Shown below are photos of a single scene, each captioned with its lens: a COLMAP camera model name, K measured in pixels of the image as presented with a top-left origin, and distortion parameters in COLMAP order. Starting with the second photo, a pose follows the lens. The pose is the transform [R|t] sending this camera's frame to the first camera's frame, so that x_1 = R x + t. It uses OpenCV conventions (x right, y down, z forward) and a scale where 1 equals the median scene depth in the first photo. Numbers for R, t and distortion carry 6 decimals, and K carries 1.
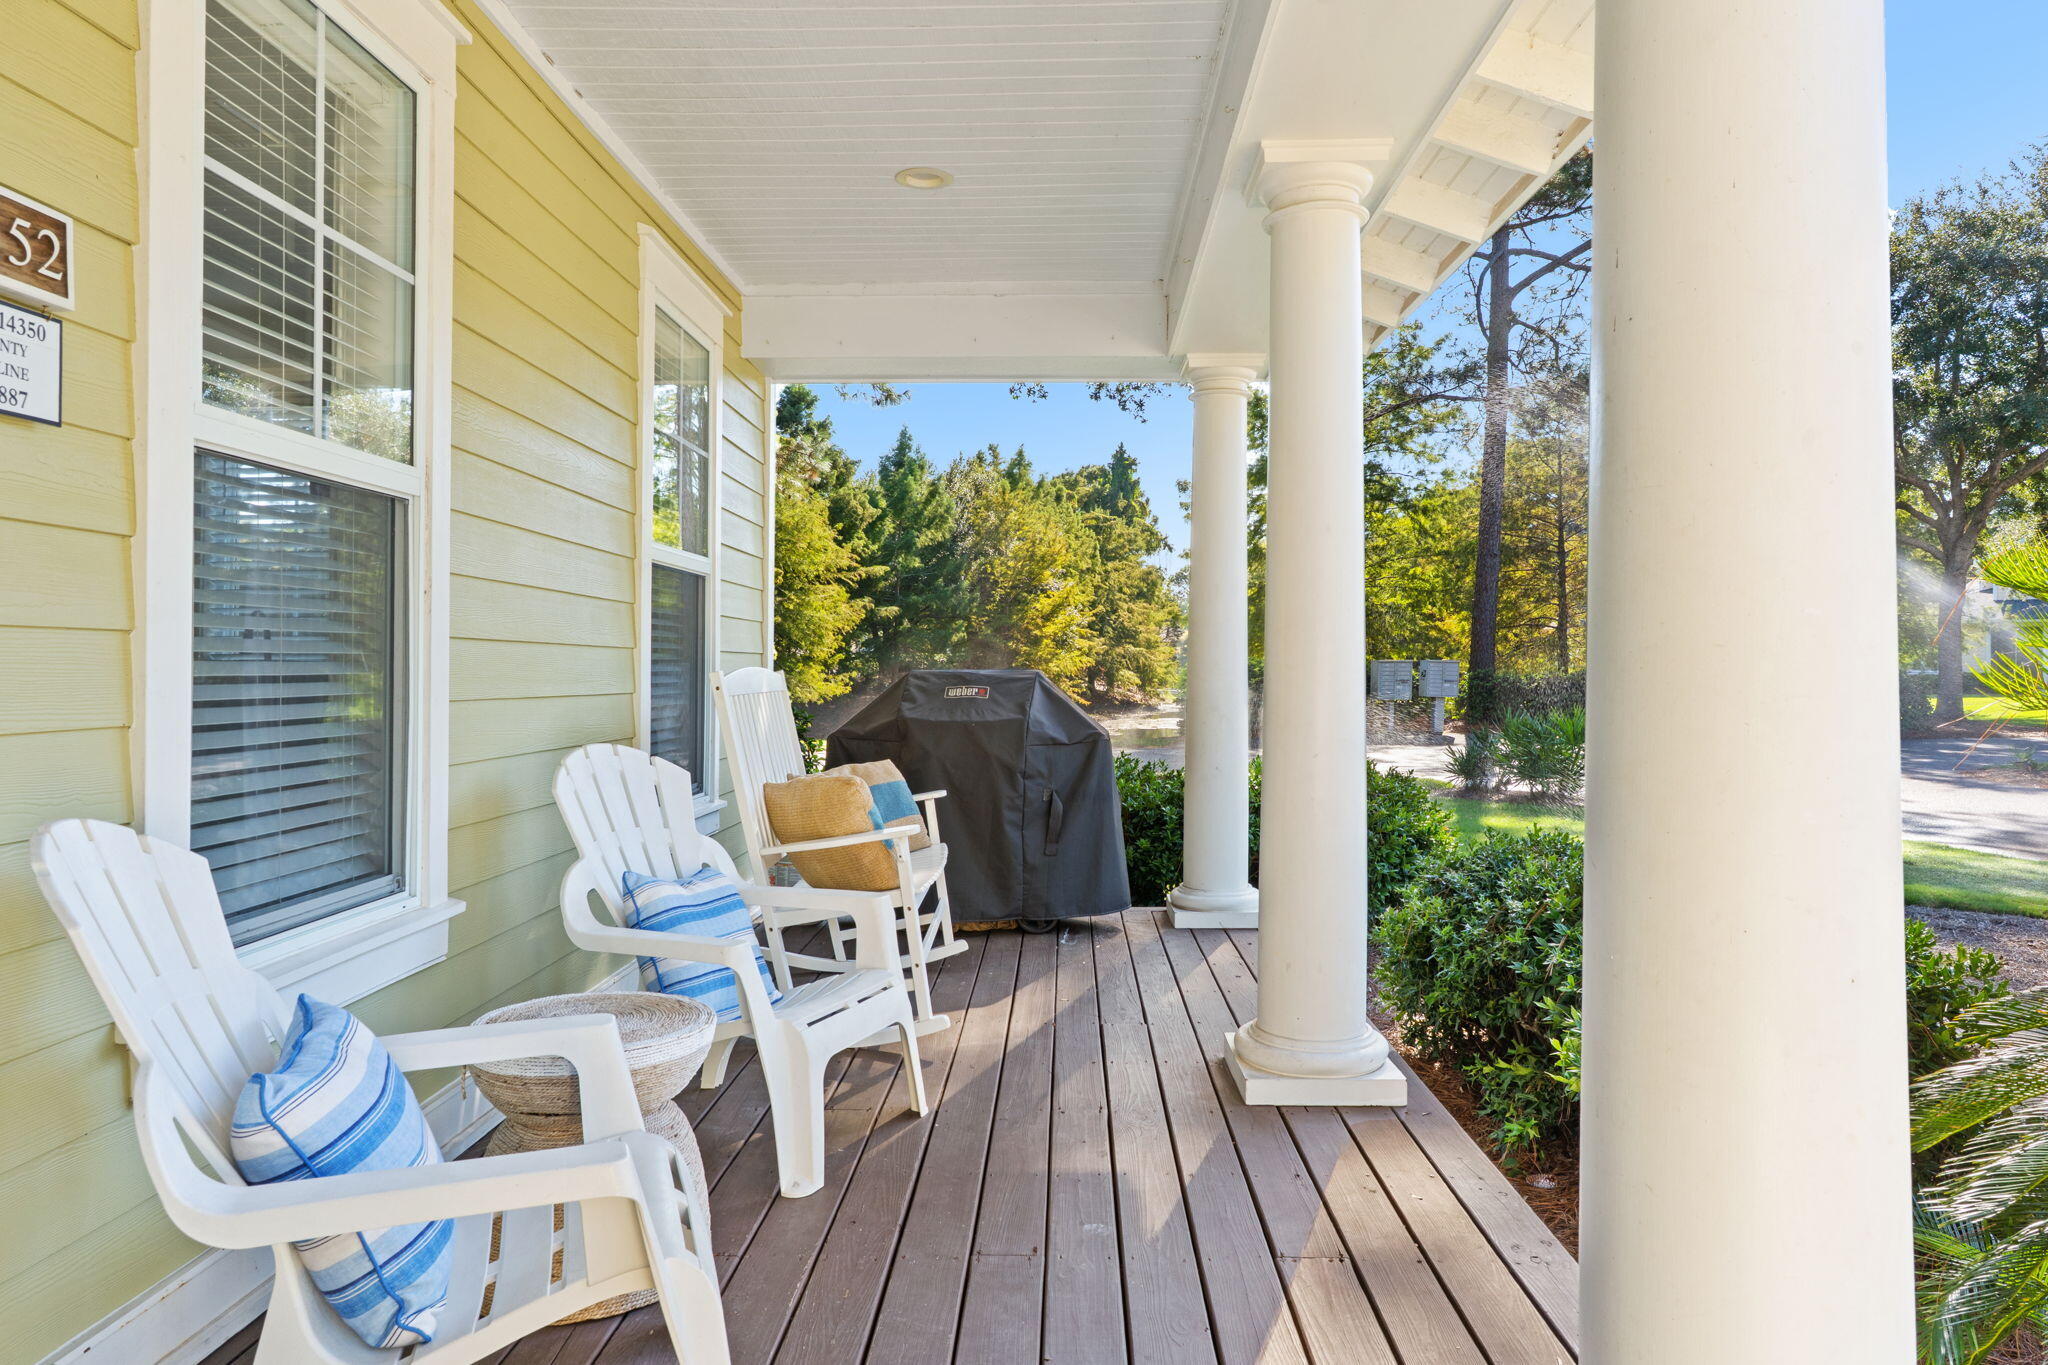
lens RADIAL K [[1254.0, 0, 1026.5], [0, 1254.0, 655.6], [0, 0, 1]] dist [0.031167, -0.025969]
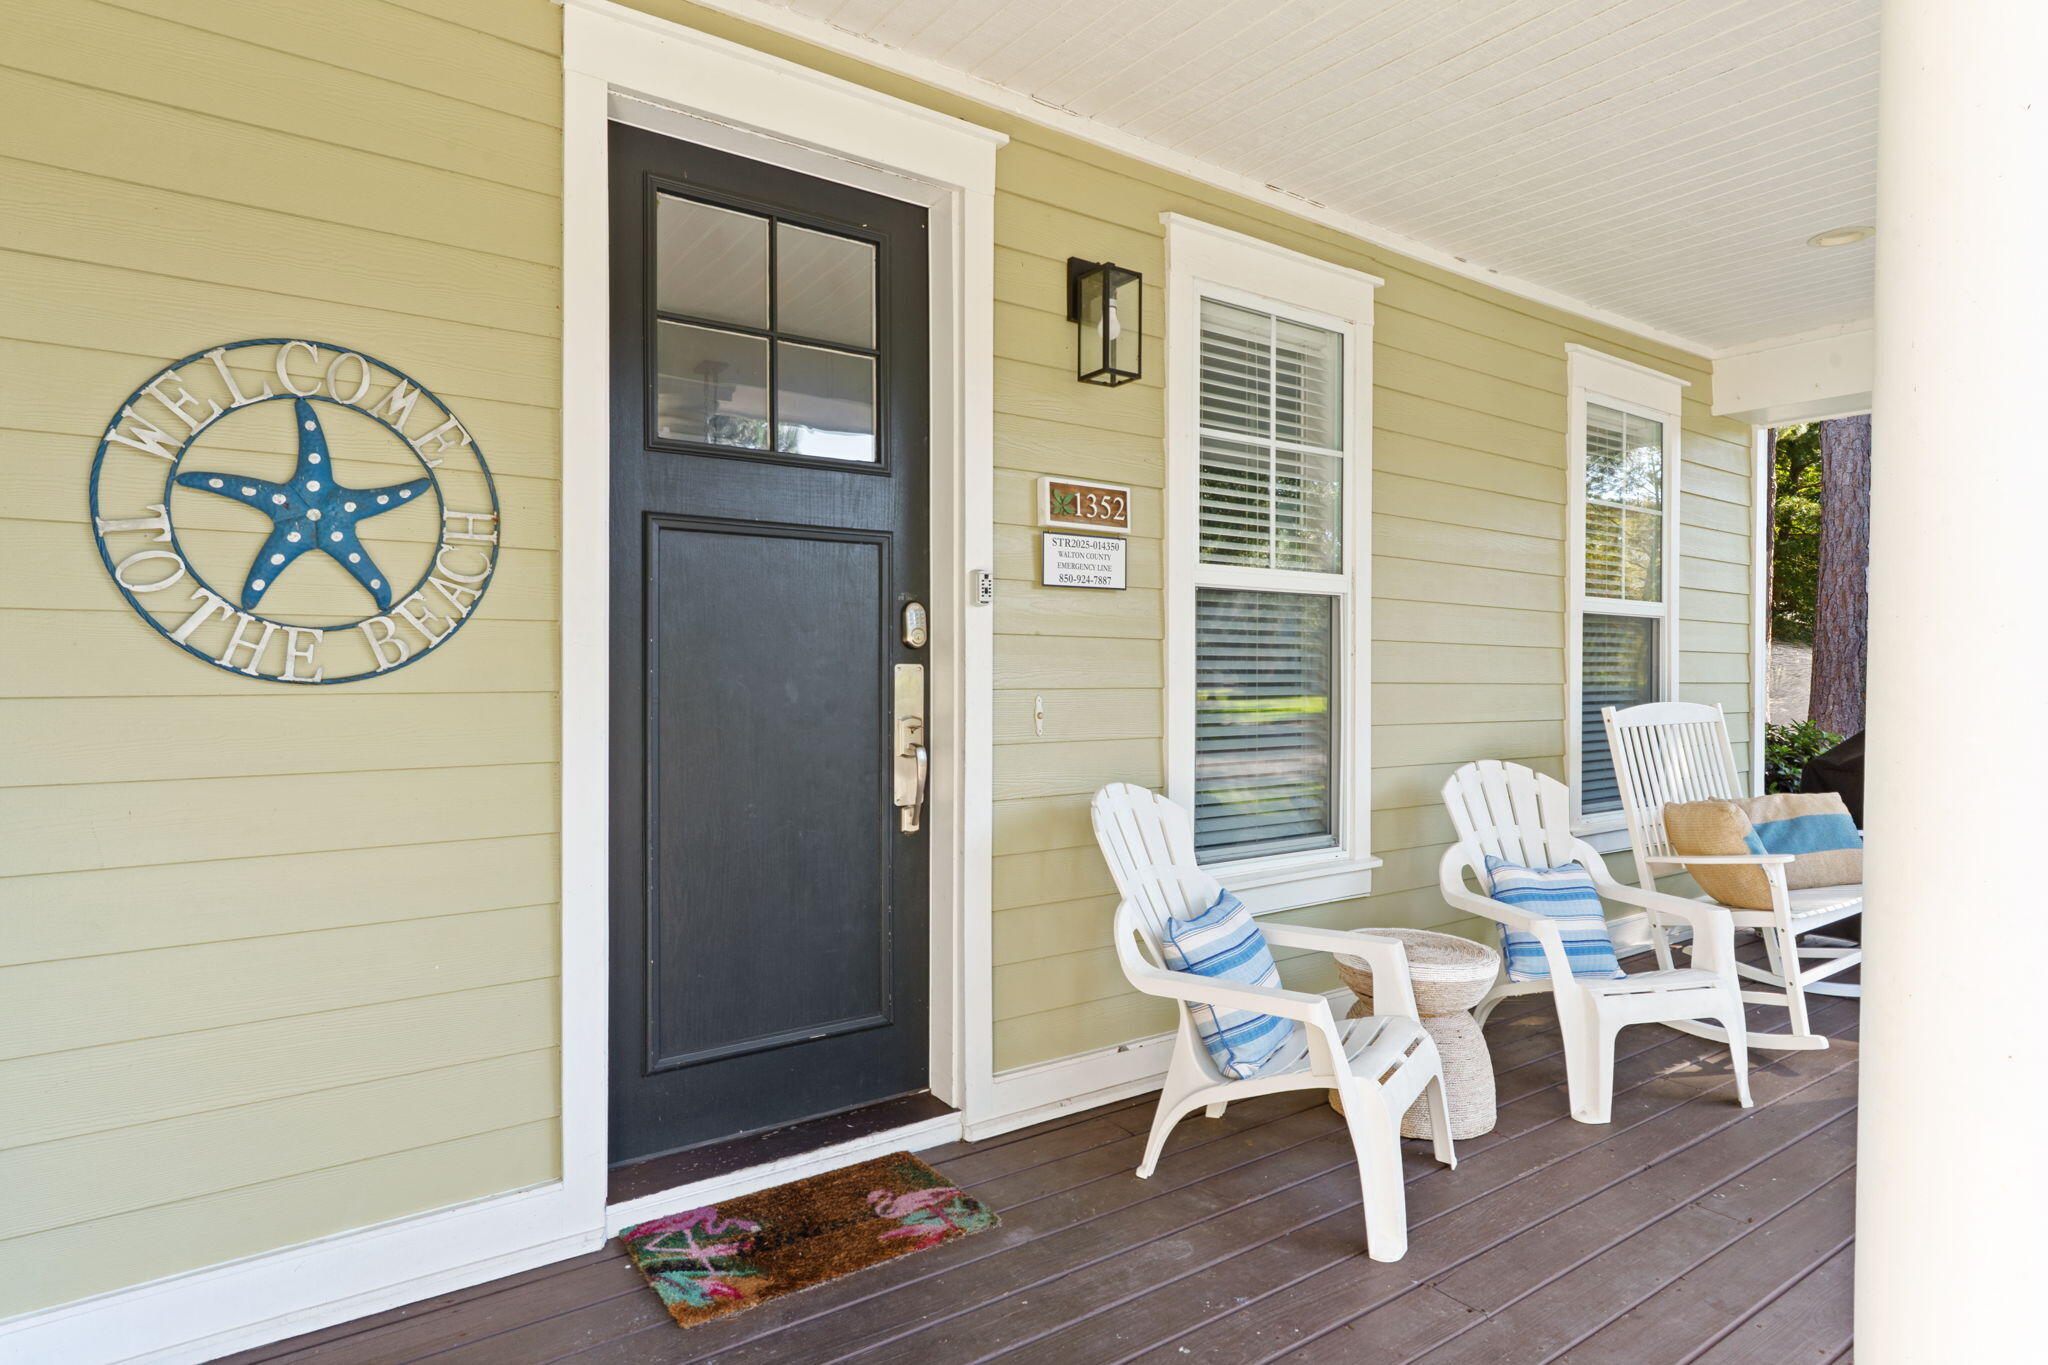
lens RADIAL K [[1126.4, 0, 1029.0], [0, 1126.4, 674.7], [0, 0, 1]] dist [-0.000356, -0.001496]
pose [[0.603698, 0.012068, -0.797122, 0.392553], [-0.000422, 0.999890, 0.014818, -0.046989], [0.797213, -0.008610, 0.603637, -0.148721]]
